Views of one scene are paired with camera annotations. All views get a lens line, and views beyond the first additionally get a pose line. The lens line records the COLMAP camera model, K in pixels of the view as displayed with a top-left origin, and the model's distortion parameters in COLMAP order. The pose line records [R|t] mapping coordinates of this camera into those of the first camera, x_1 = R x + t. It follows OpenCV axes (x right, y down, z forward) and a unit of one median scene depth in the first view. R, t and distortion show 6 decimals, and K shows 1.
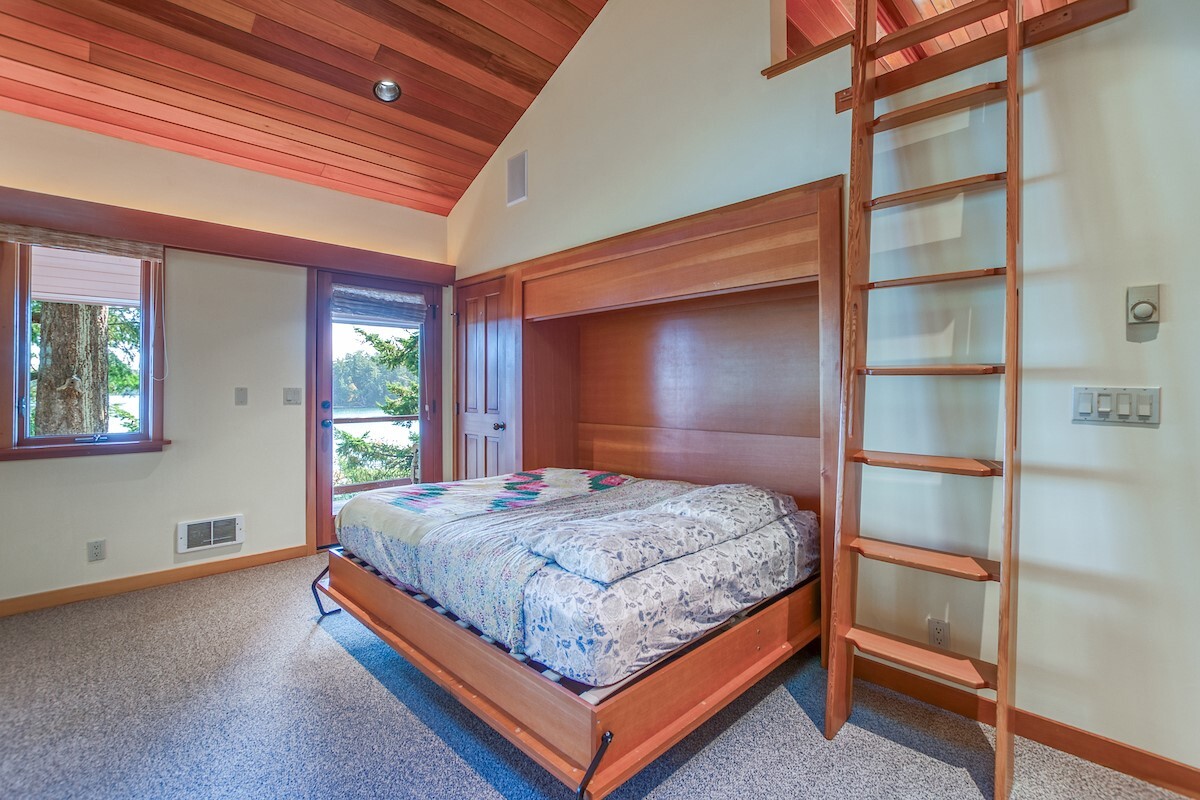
lens RADIAL K [[536.9, 0, 601.1], [0, 536.9, 389.8], [0, 0, 1]] dist [-0.013934, 0.000816]
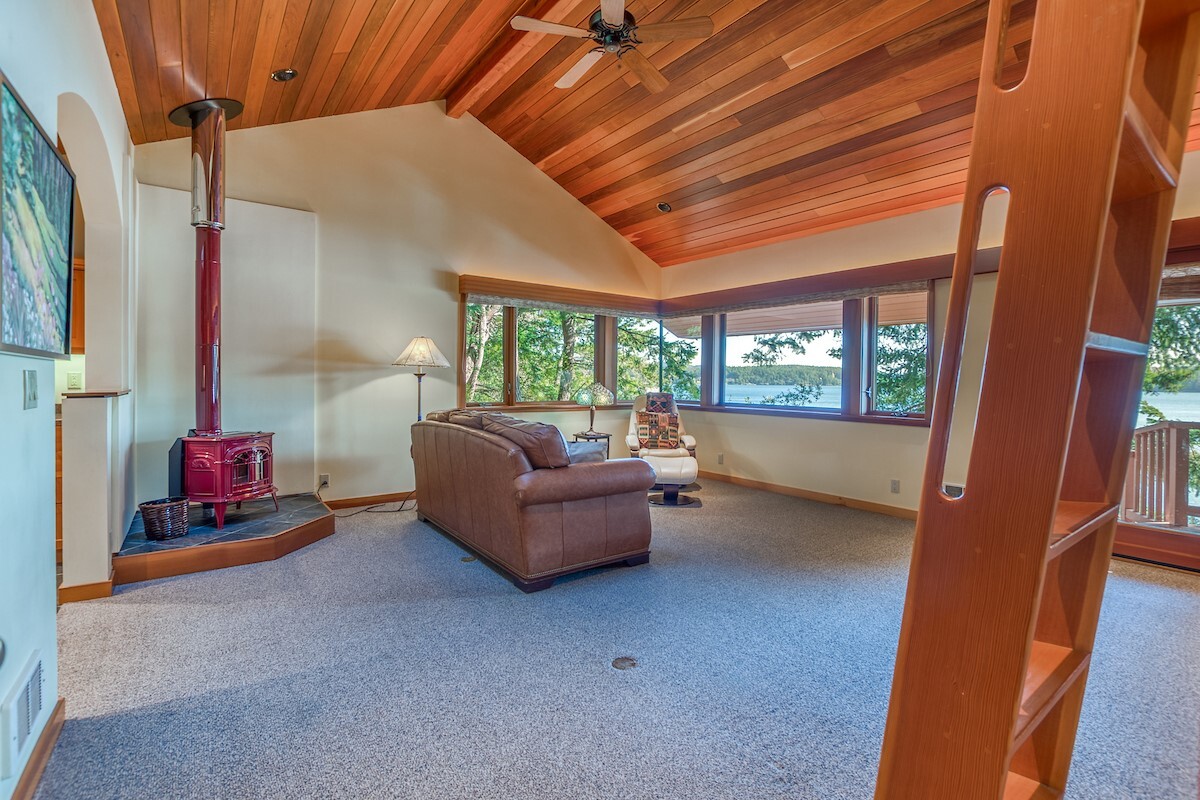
lens RADIAL K [[536.9, 0, 609.3], [0, 536.9, 393.1], [0, 0, 1]] dist [-0.013934, 0.000816]
pose [[-0.135602, 0.020827, -0.990544, 0.723732], [-0.011026, 0.999685, 0.022529, 0.005076], [0.990702, 0.013977, -0.135330, 0.388084]]
